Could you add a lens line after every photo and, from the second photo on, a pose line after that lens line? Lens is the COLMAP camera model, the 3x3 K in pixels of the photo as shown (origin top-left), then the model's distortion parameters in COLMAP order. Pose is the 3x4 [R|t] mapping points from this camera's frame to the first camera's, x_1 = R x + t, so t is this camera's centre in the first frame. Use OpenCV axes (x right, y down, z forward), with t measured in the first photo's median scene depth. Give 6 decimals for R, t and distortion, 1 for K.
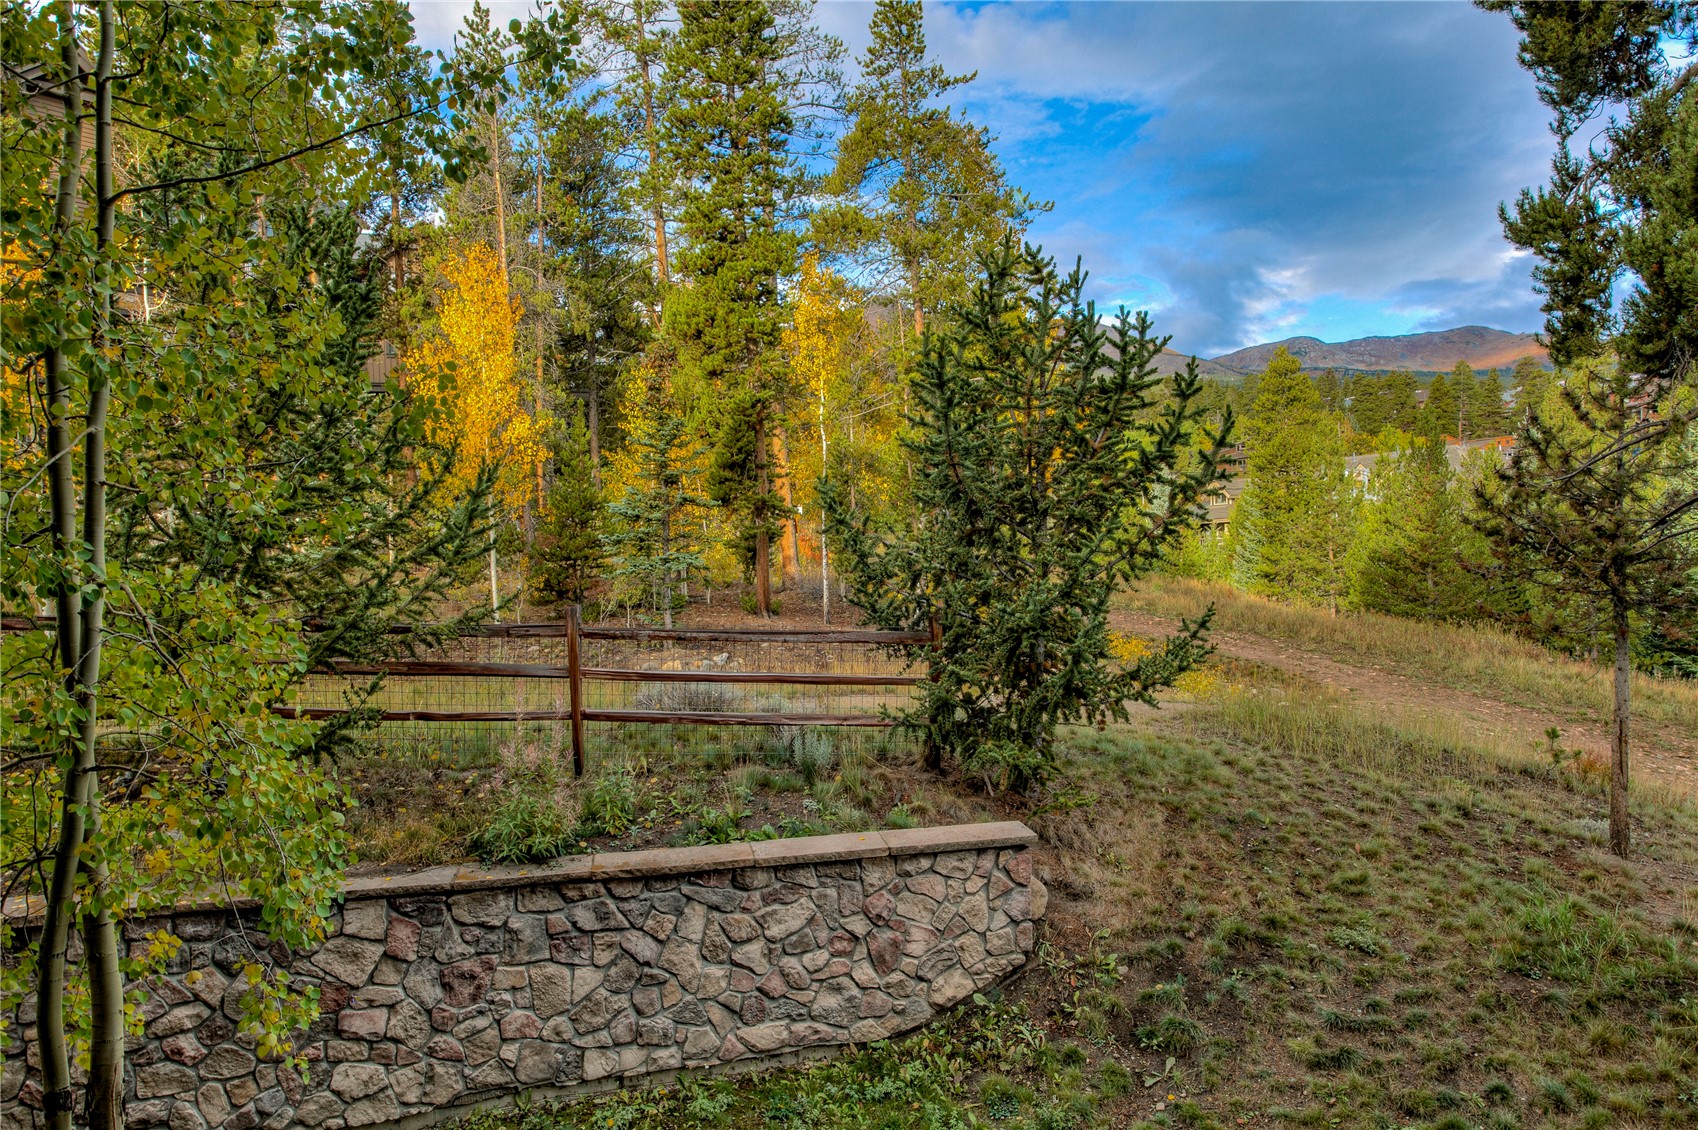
lens RADIAL K [[1119.9, 0, 844.8], [0, 1119.9, 566.5], [0, 0, 1]] dist [0.000555, 0.000699]
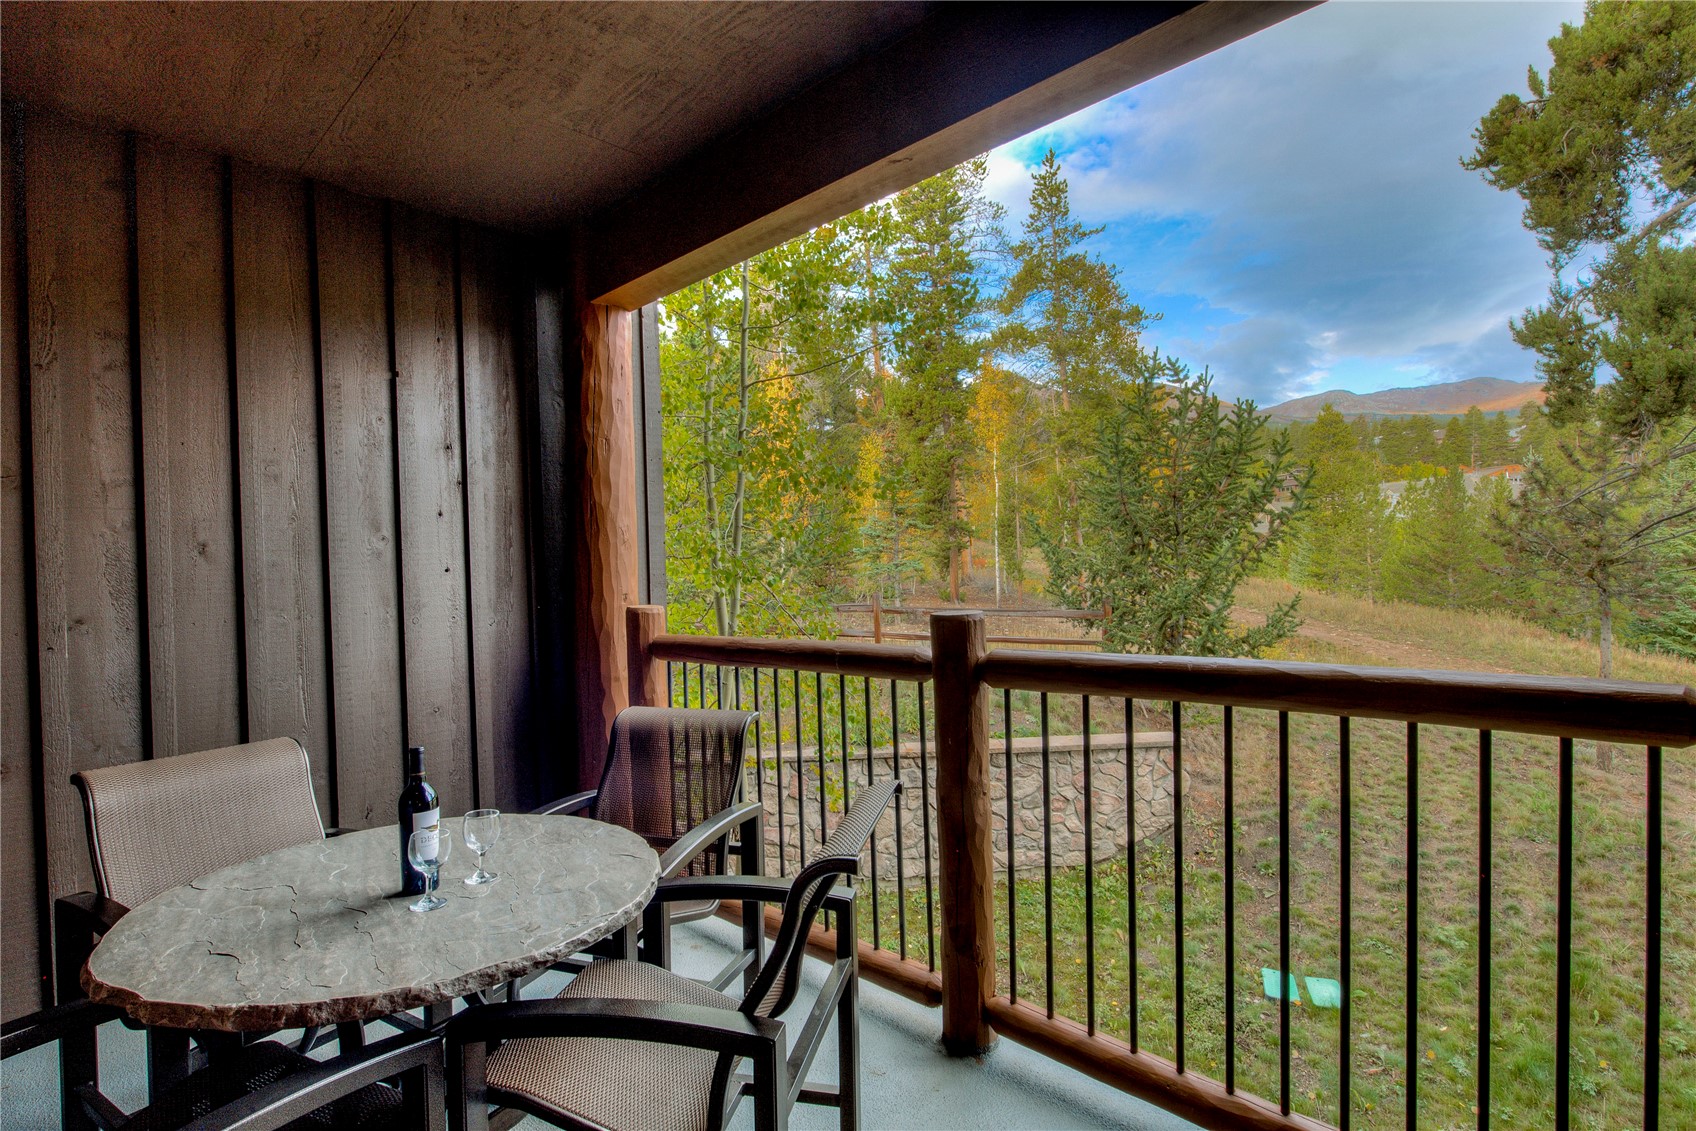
lens RADIAL K [[824.1, 0, 836.4], [0, 824.1, 566.5], [0, 0, 1]] dist [-0.008654, -0.001943]
pose [[0.987677, -0.002412, -0.156490, -0.114407], [0.001824, 0.999991, -0.003903, 0.001321], [0.156498, 0.003569, 0.987672, -0.186258]]
